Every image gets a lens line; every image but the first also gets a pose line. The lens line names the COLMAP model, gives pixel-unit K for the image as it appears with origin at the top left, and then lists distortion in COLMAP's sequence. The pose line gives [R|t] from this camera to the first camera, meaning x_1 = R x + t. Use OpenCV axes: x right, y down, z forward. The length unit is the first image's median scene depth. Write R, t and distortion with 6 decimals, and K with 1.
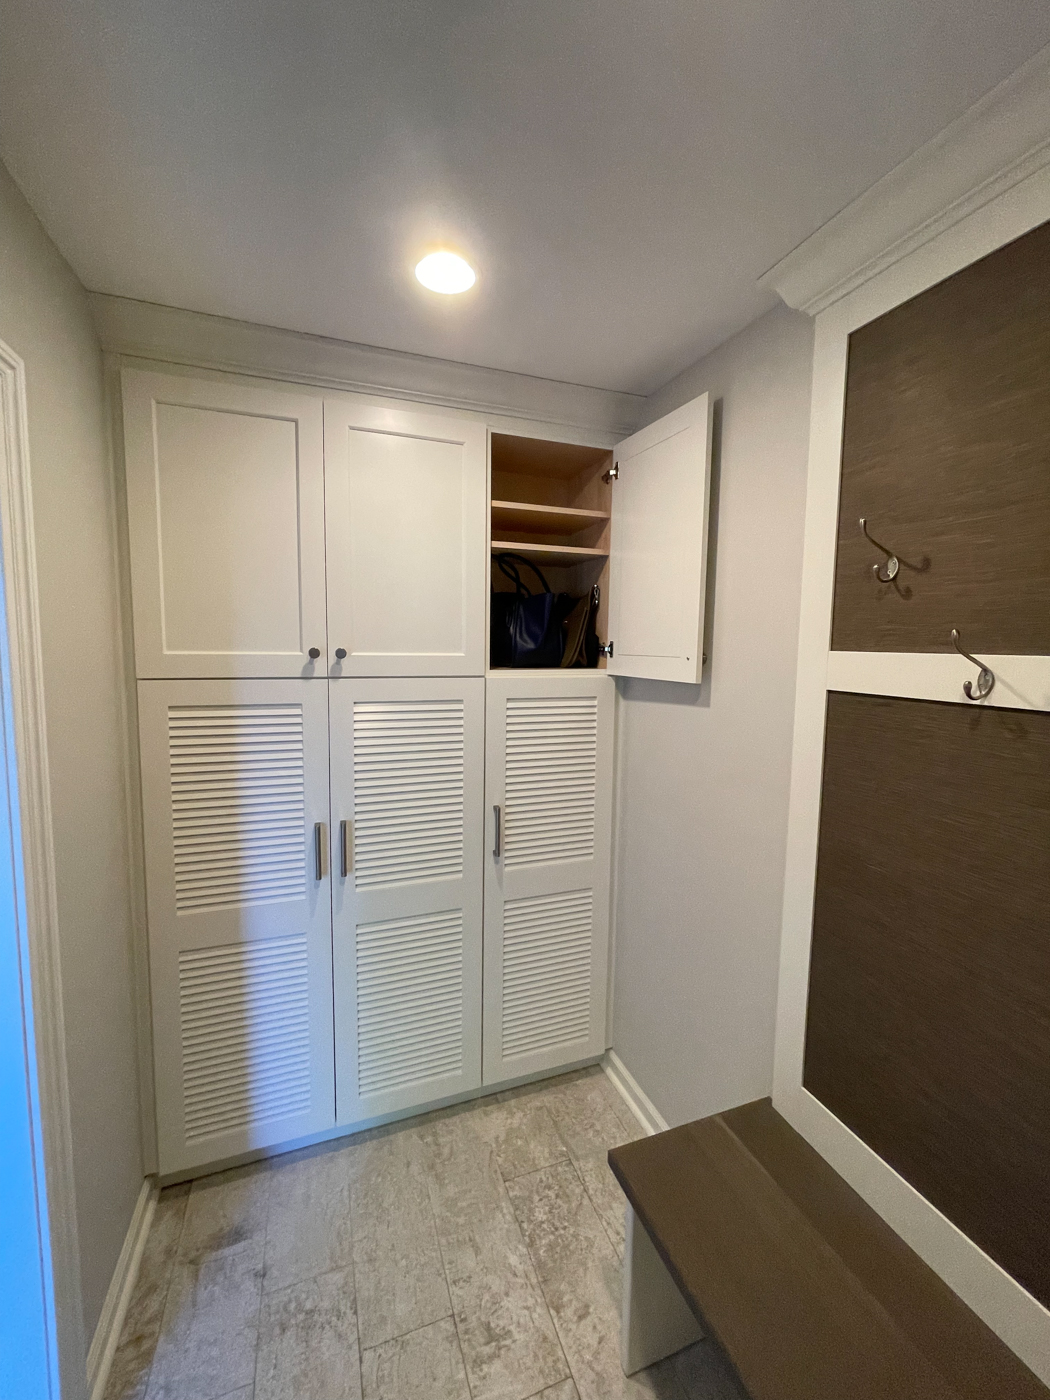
lens RADIAL K [[557.6, 0, 527.8], [0, 557.6, 695.7], [0, 0, 1]] dist [0.000781, -0.003262]
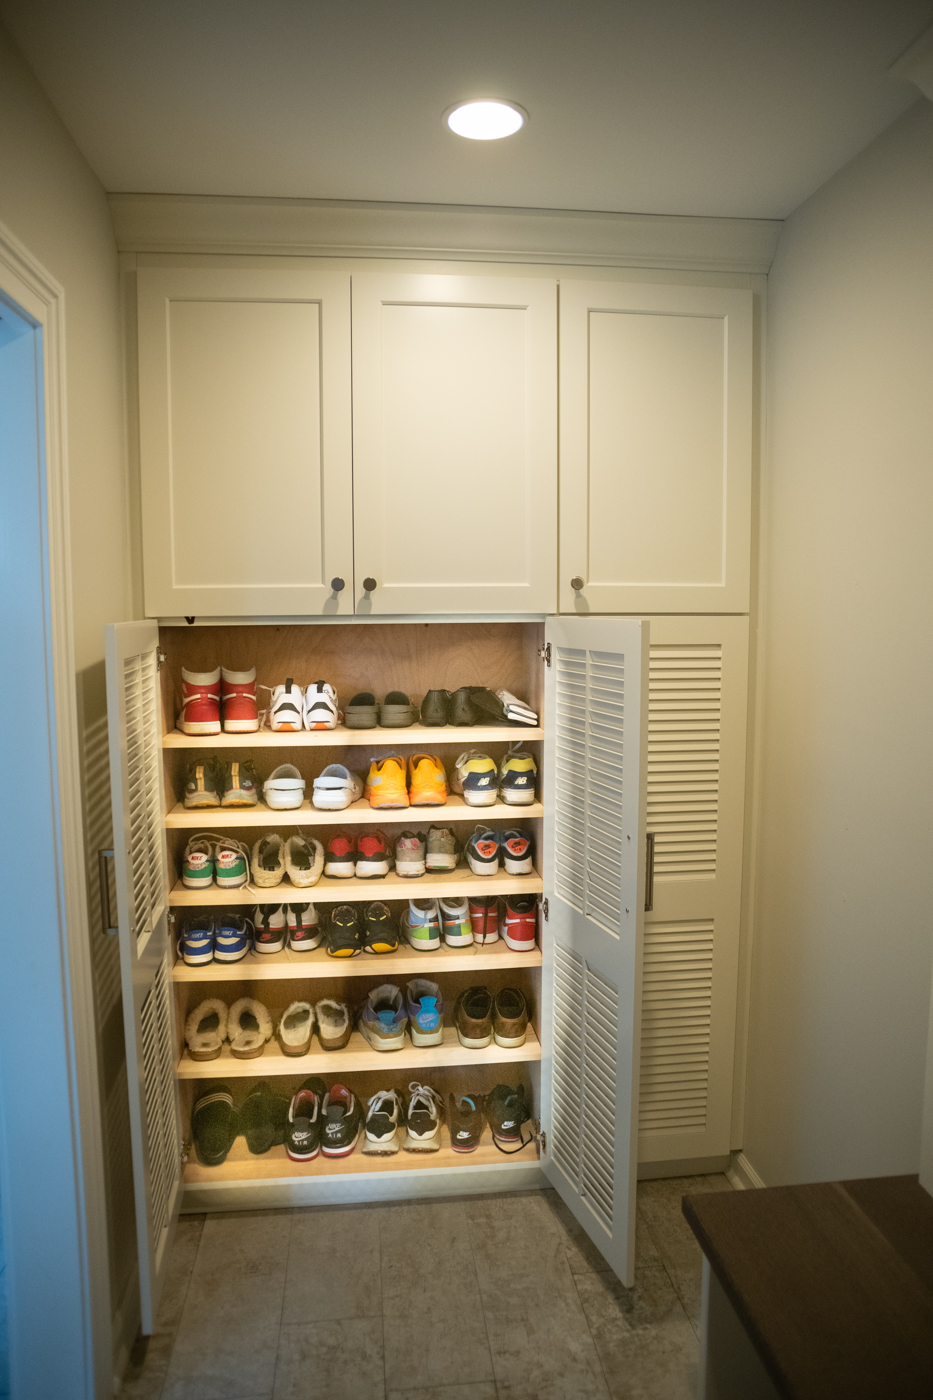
lens RADIAL K [[942.7, 0, 466.5], [0, 942.7, 700.0], [0, 0, 1]] dist [-0.120449, 0.084796]
pose [[0.969478, 0.006448, -0.245094, 0.127473], [-0.003956, 0.999935, 0.010656, 0.075348], [0.245147, -0.009361, 0.969441, -0.262680]]
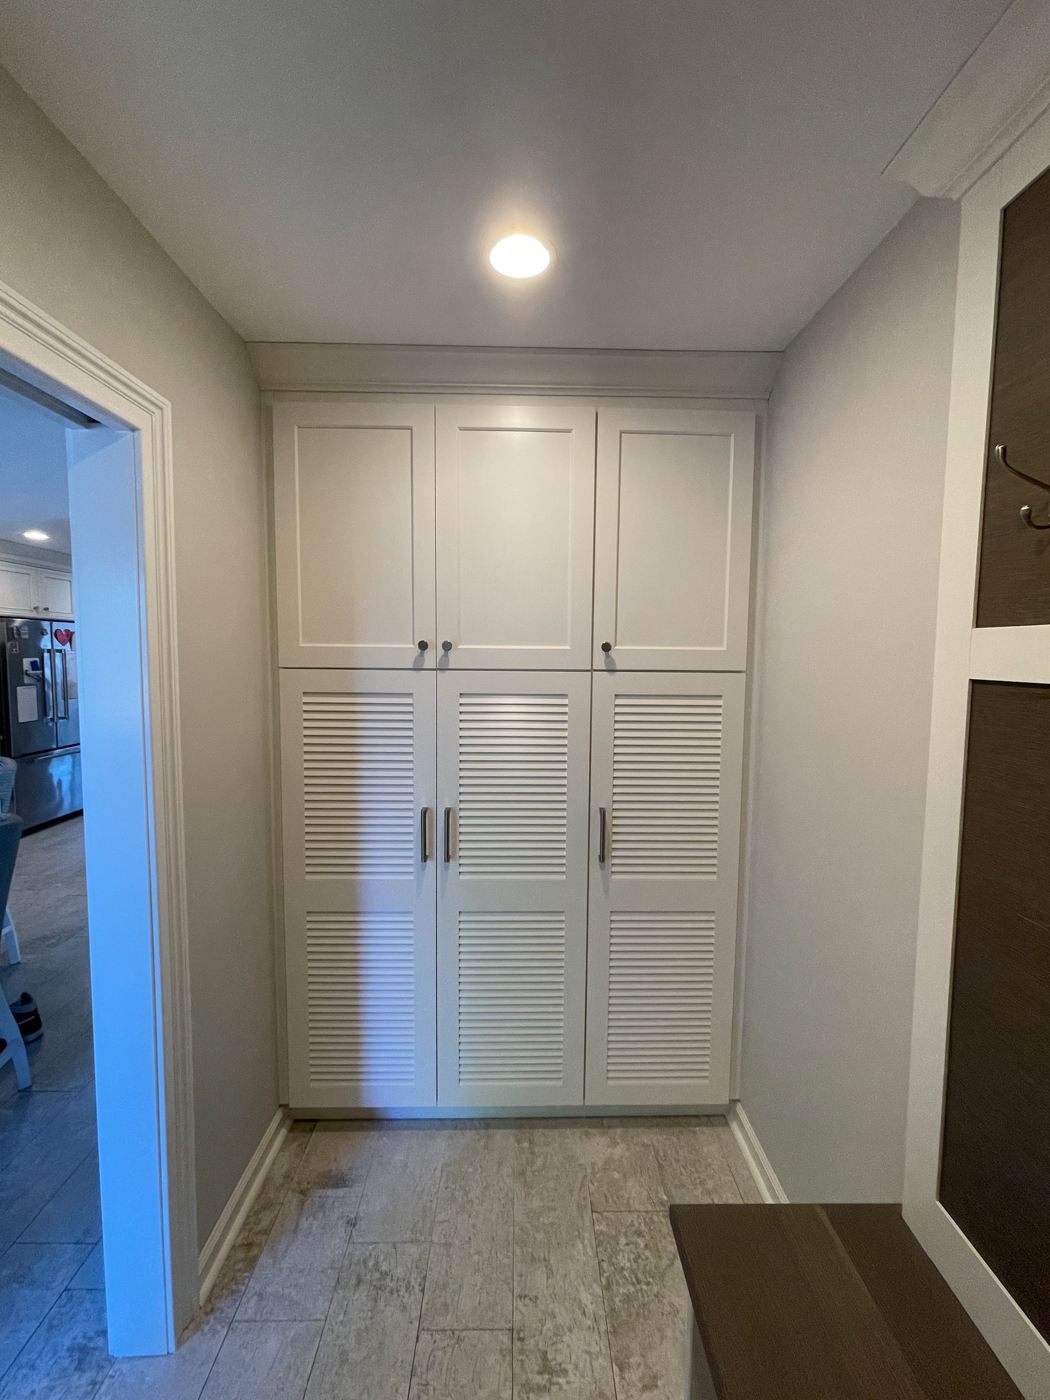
lens RADIAL K [[570.3, 0, 526.0], [0, 570.3, 694.5], [0, 0, 1]] dist [0.001400, -0.003720]
pose [[0.942326, 0.020655, -0.334059, 0.166198], [-0.026853, 0.999542, -0.013945, 0.026777], [0.333618, 0.022111, 0.942449, 0.050308]]
